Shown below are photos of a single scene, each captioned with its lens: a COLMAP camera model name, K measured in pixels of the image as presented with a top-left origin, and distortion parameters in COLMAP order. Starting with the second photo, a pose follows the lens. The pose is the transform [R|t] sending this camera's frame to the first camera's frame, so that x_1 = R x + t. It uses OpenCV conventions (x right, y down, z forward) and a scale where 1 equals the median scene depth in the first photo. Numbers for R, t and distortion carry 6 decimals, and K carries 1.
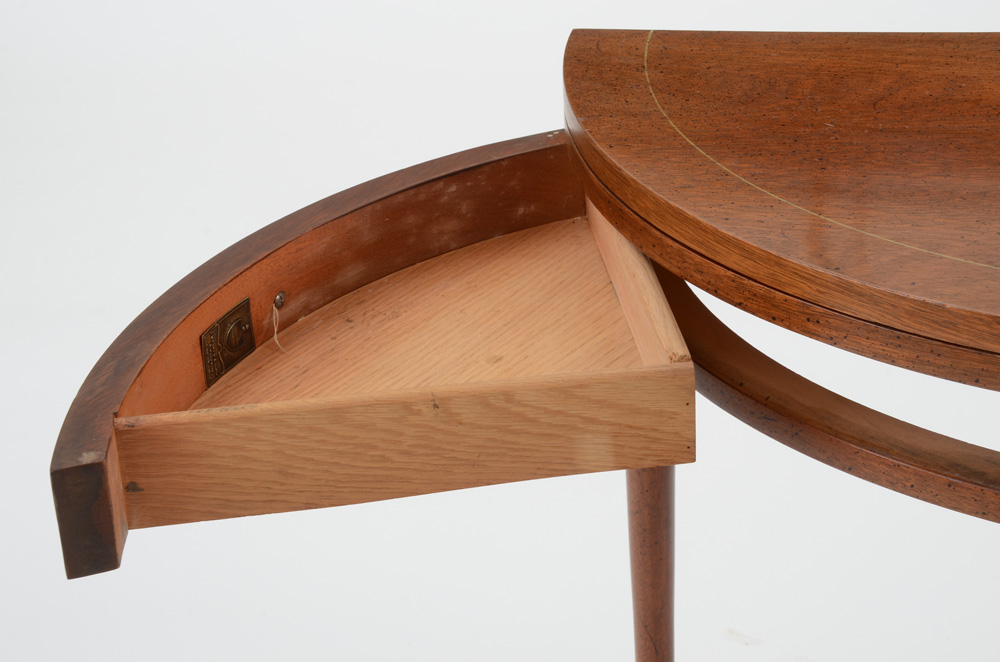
lens RADIAL K [[2258.6, 0, 494.5], [0, 2258.6, 332.5], [0, 0, 1]] dist [0.420084, 0.000000]
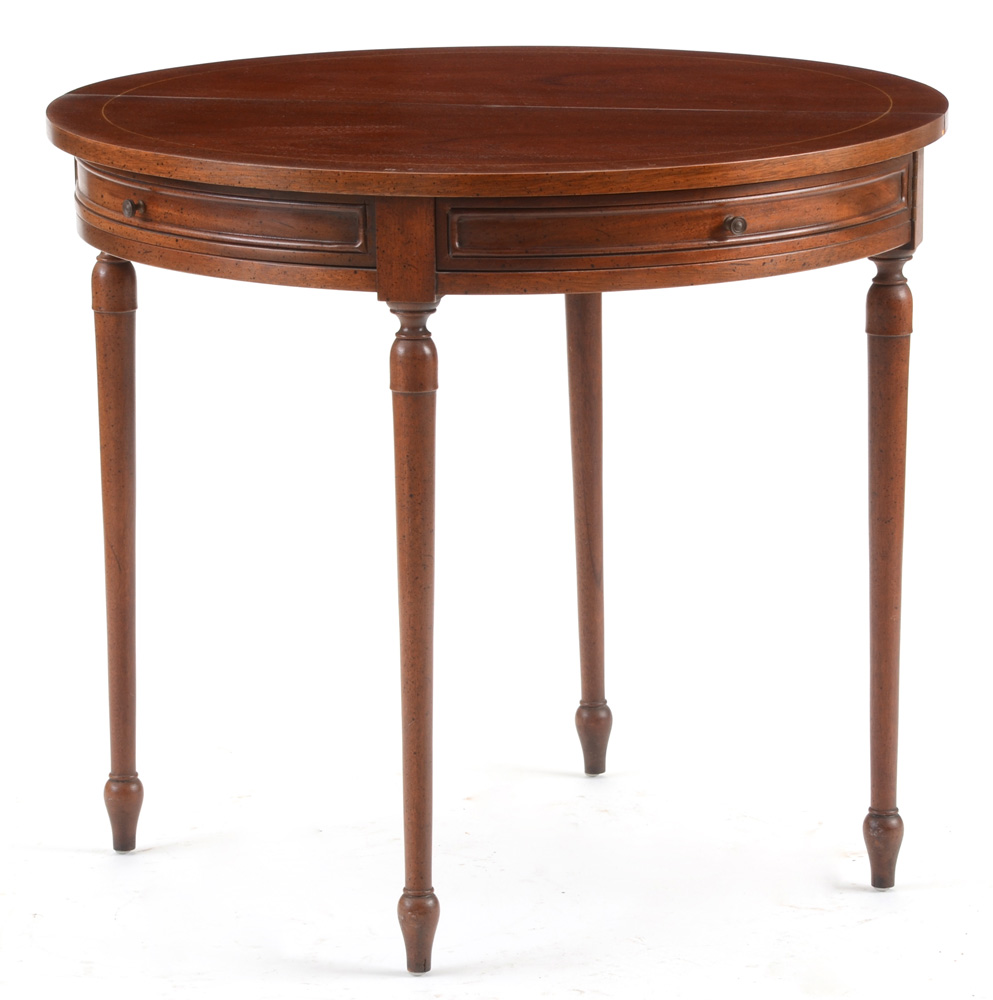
lens RADIAL K [[5711.8, 0, 498.9], [0, 5711.8, 498.5], [0, 0, 1]] dist [0.968476, 0.000000]
pose [[0.999172, 0.040353, 0.005261, 0.371578], [-0.037546, 0.963996, -0.263252, 1.322500], [-0.015695, 0.262837, 0.964713, -2.997567]]
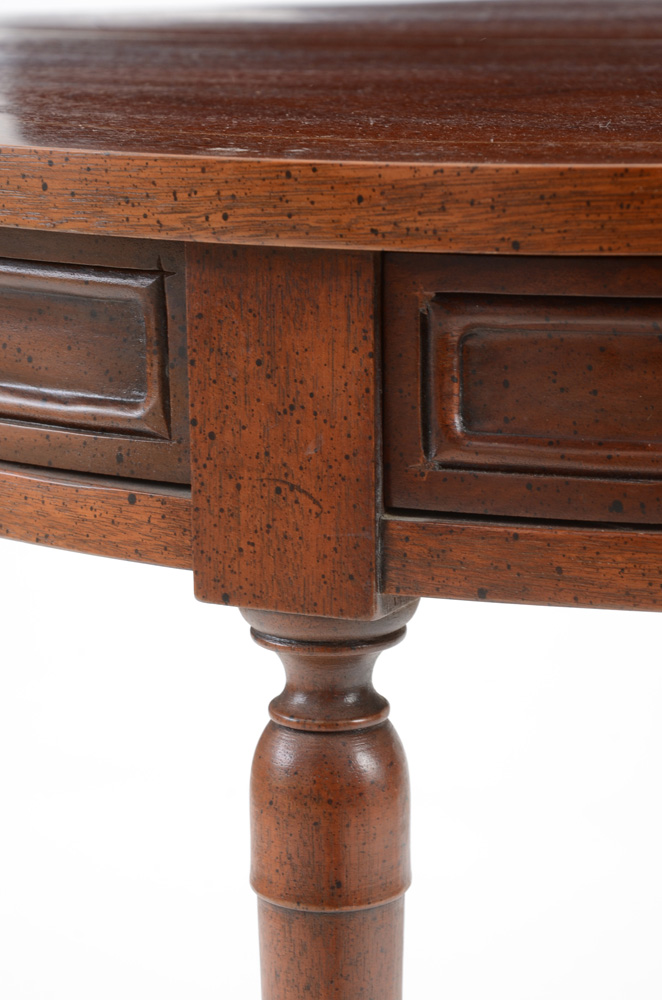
lens RADIAL K [[2602.8, 0, 335.9], [0, 2602.8, 501.2], [0, 0, 1]] dist [0.458343, 0.000000]
pose [[0.972003, 0.087963, -0.217882, 0.448761], [-0.136764, 0.965819, -0.220202, 0.199971], [0.191065, 0.243836, 0.950809, 0.419062]]
